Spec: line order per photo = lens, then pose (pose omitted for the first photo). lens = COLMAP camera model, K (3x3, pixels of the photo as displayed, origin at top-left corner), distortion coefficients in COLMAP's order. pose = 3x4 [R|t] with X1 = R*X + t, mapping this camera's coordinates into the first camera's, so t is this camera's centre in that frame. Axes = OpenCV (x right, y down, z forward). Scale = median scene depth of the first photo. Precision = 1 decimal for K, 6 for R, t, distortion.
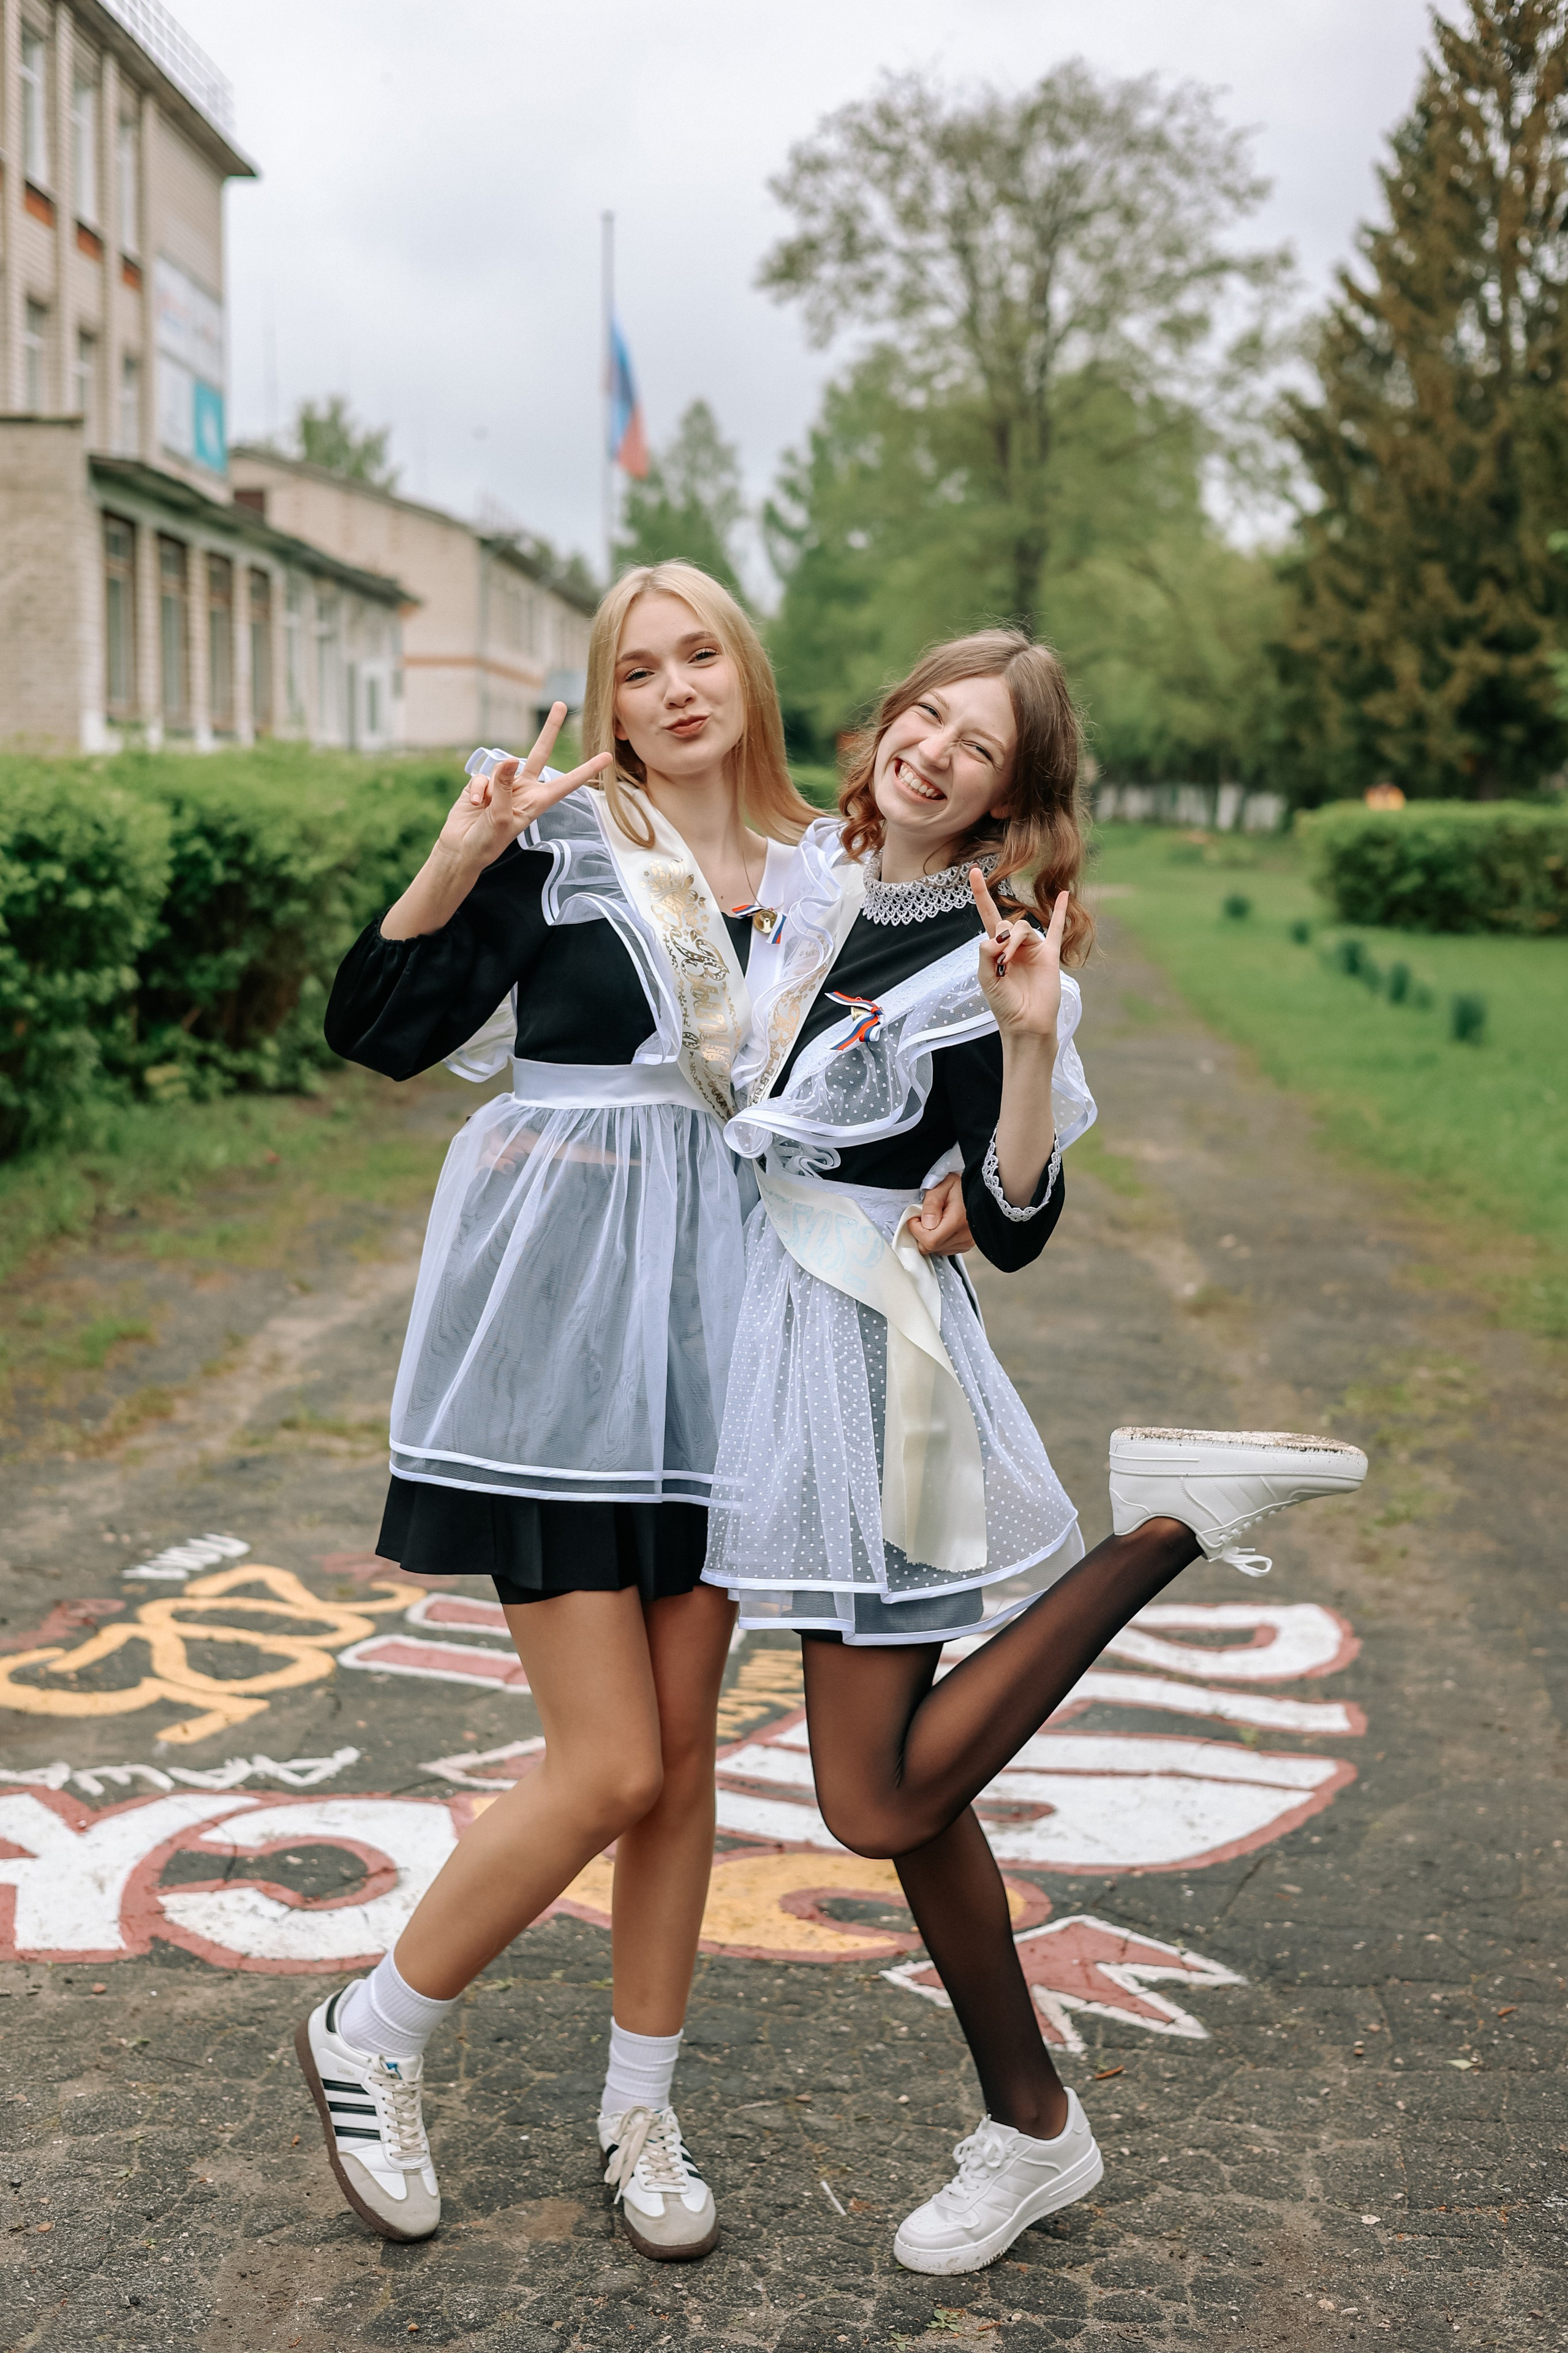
lens RADIAL K [[4354.7, 0, 659.9], [0, 4354.7, 1418.6], [0, 0, 1]] dist [0.027374, -0.302736]
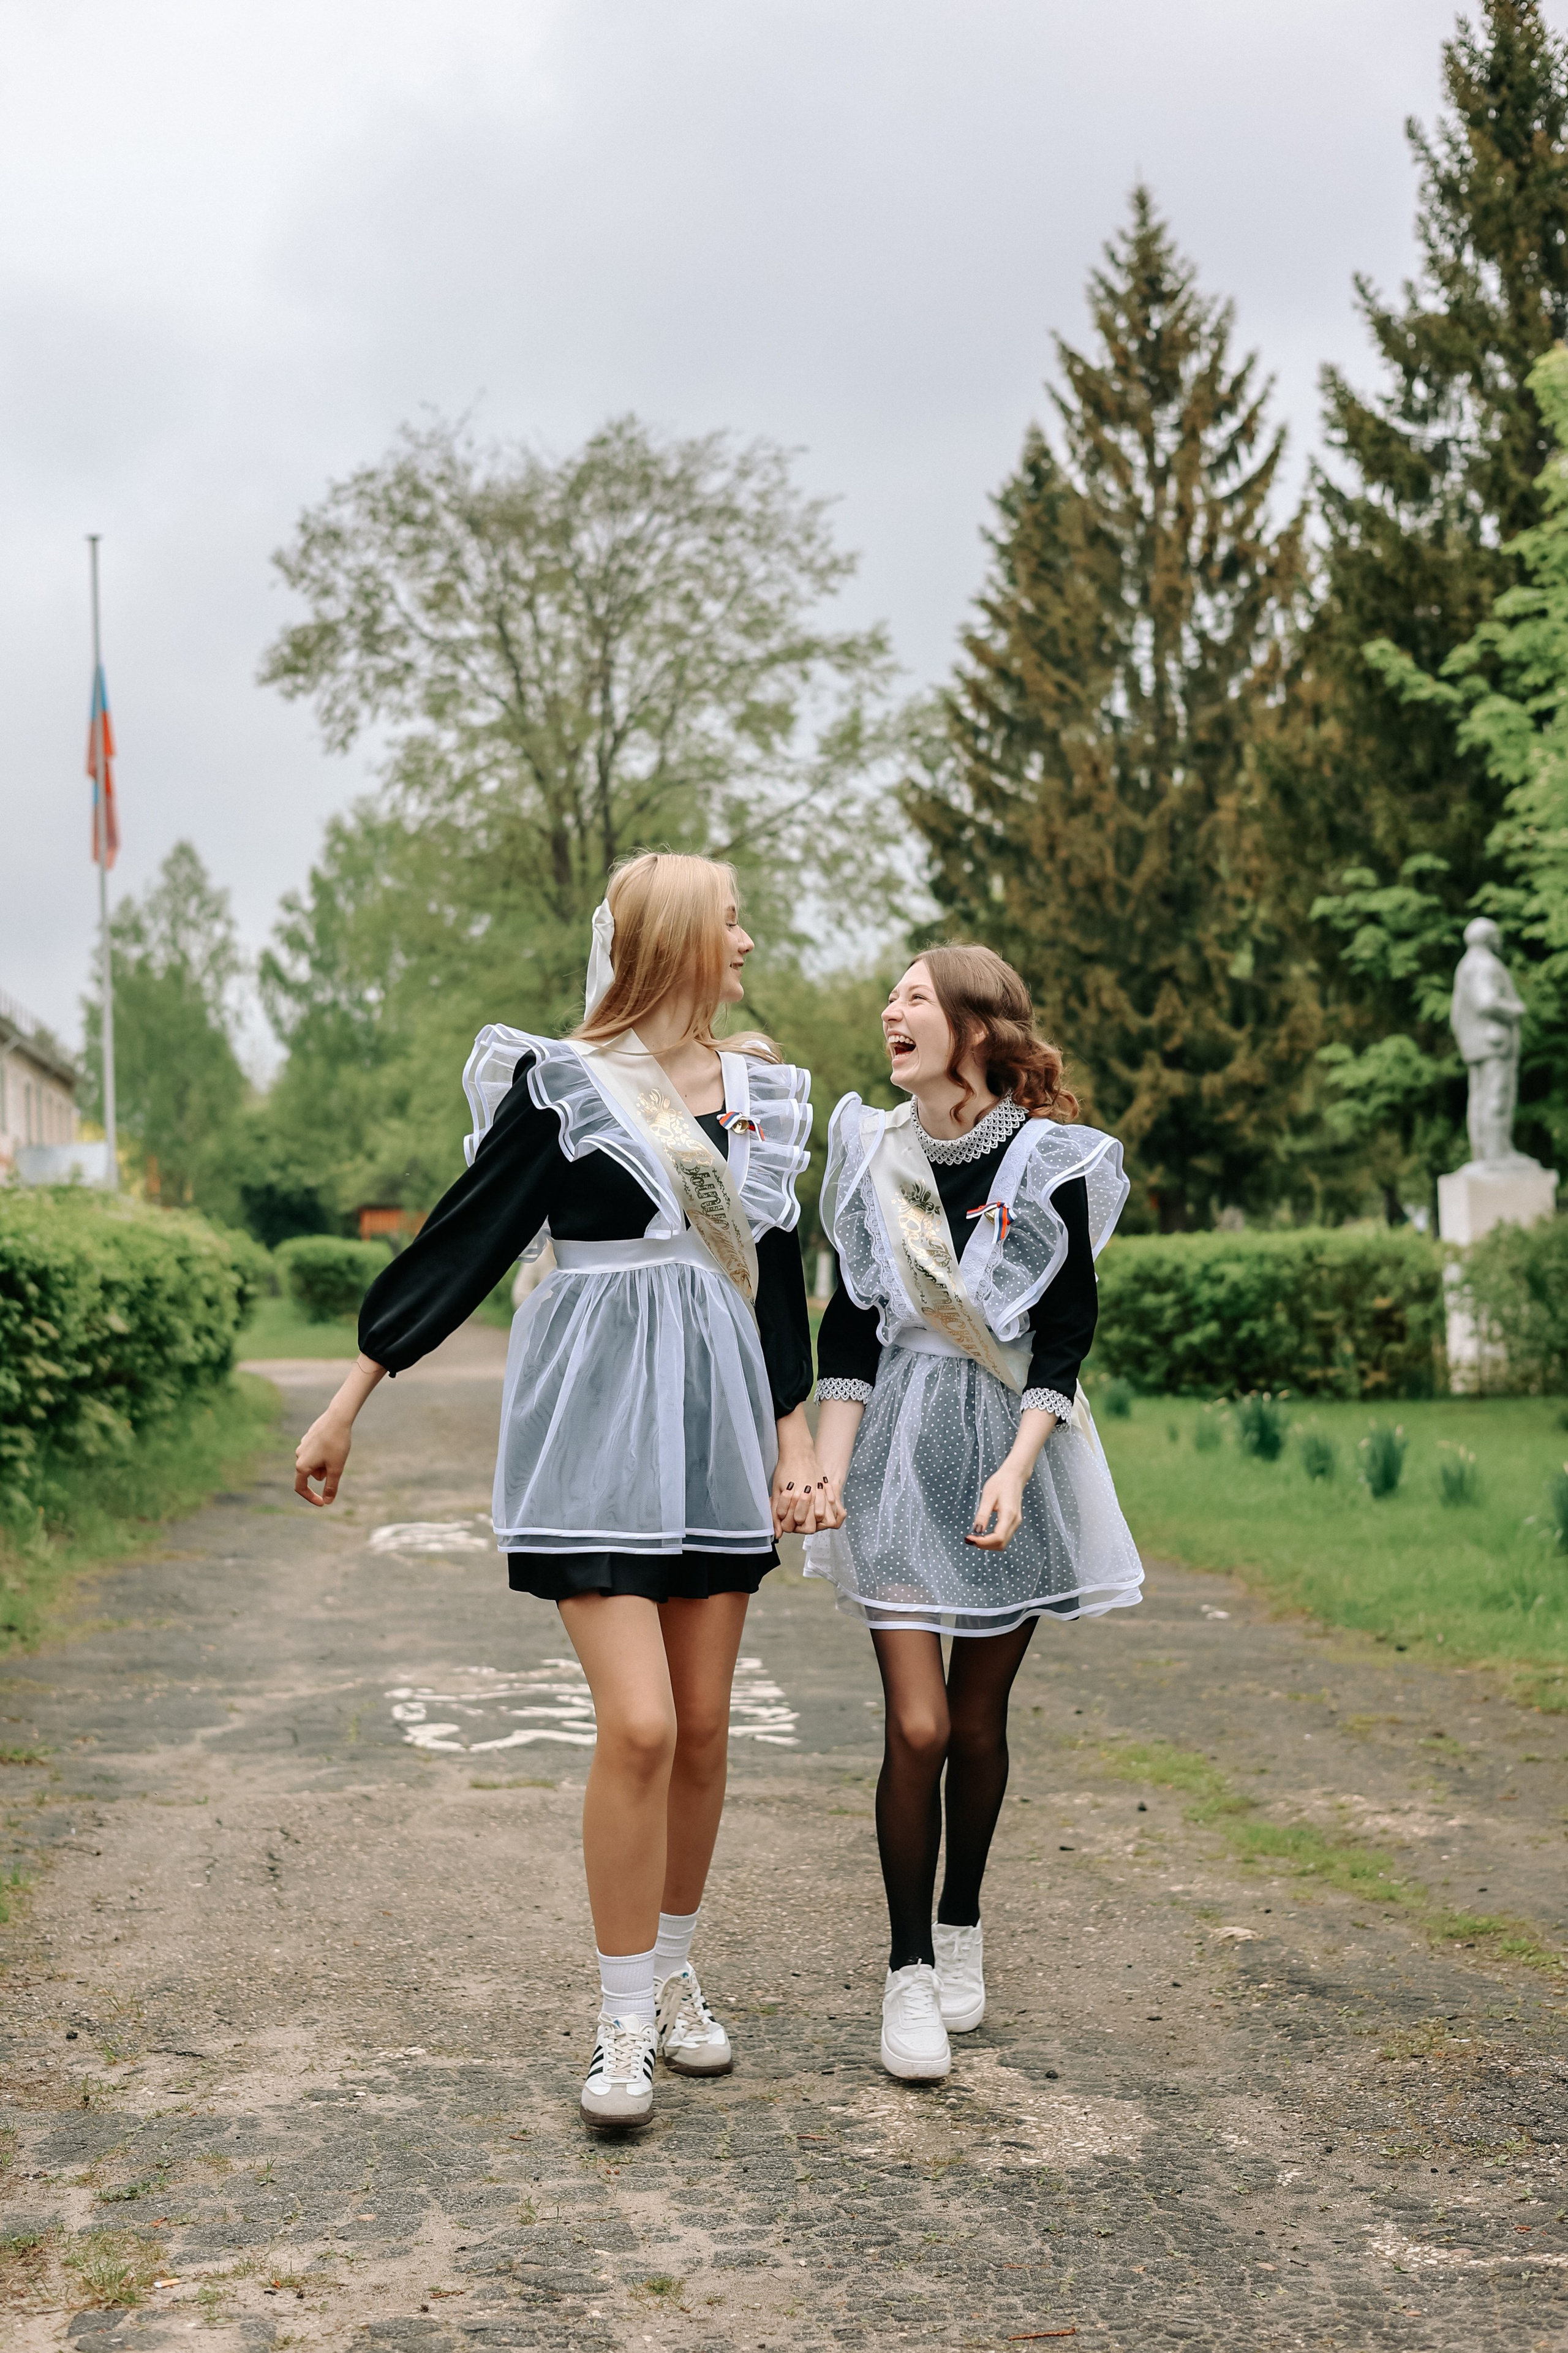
lens RADIAL K [[3972.9, 0, 784.0], [0, 3972.9, 1176.5], [0, 0, 1]] dist [0.058039, -0.095604]
pose [[0.984204, -0.030022, 0.174475, -0.016063], [0.060601, 0.983112, -0.172681, -0.026624], [-0.166344, 0.180526, 0.969402, 0.258510]]
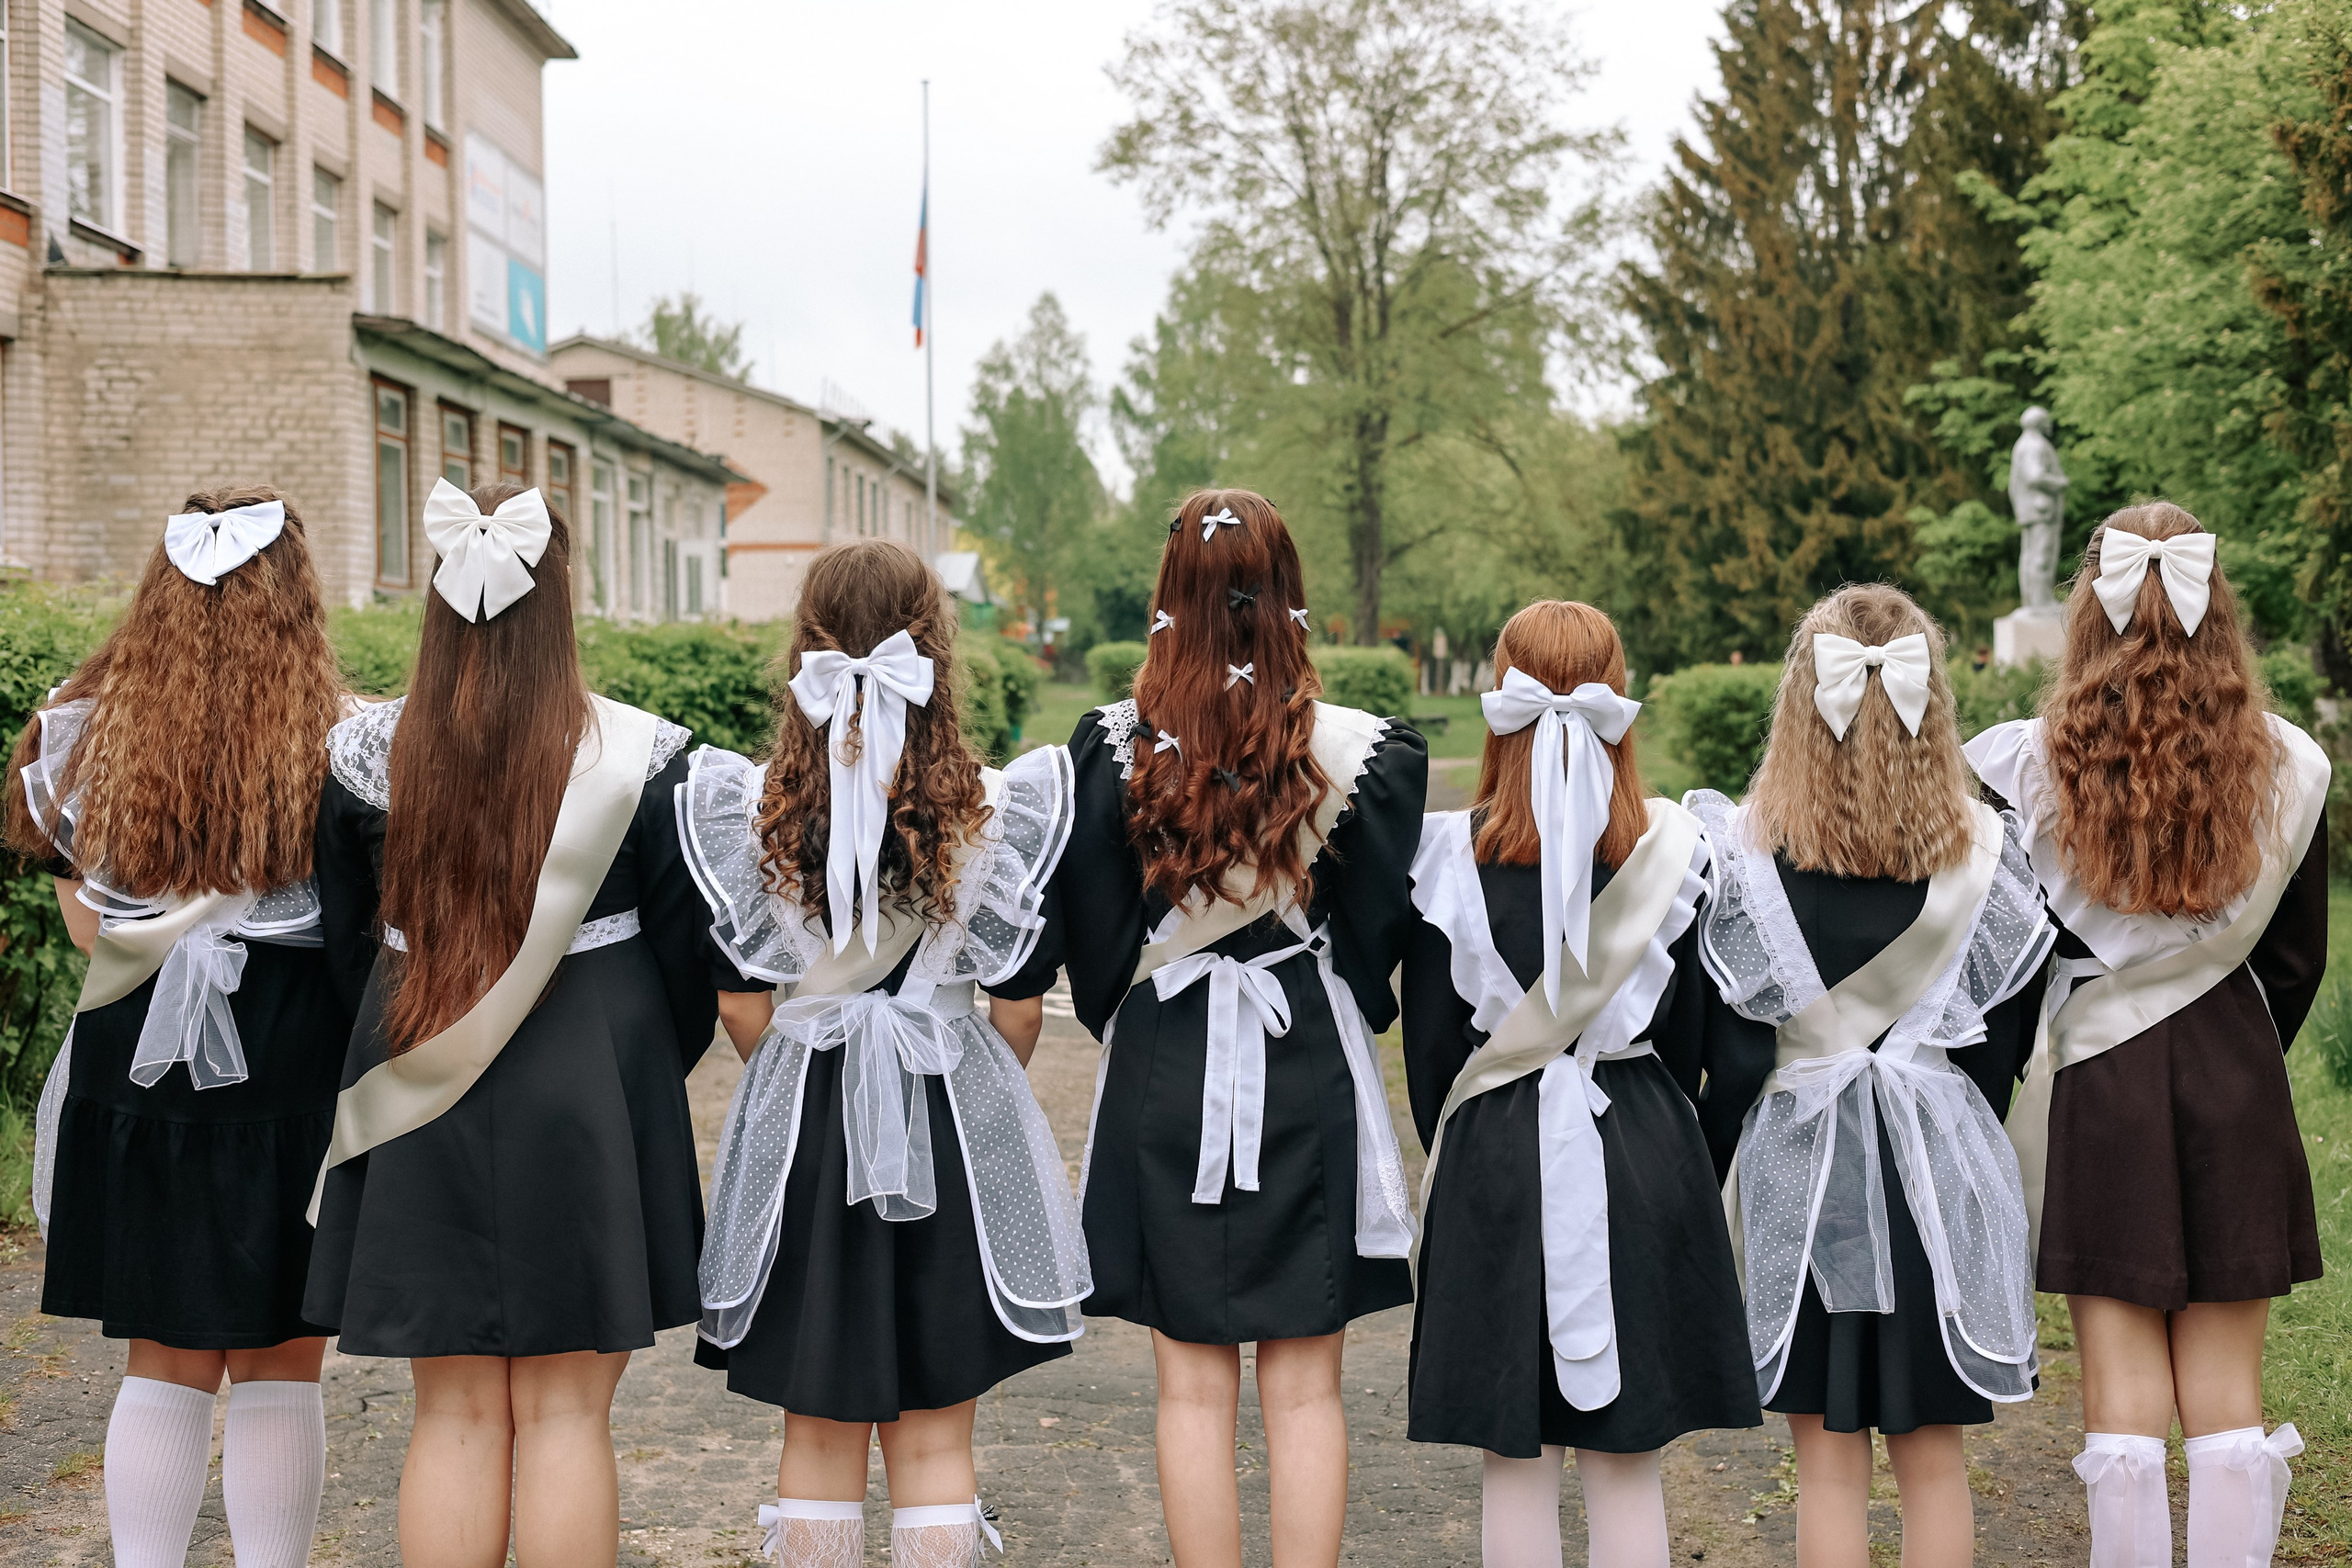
lens RADIAL K [[3971.2, 0, 1176.0], [0, 3971.2, 784.0], [0, 0, 1]] dist [0.058039, -0.095604]
pose [[0.999509, -0.017011, 0.026326, 0.015059], [0.020021, 0.992733, -0.118659, -0.011312], [-0.024116, 0.119128, 0.992586, 0.112296]]
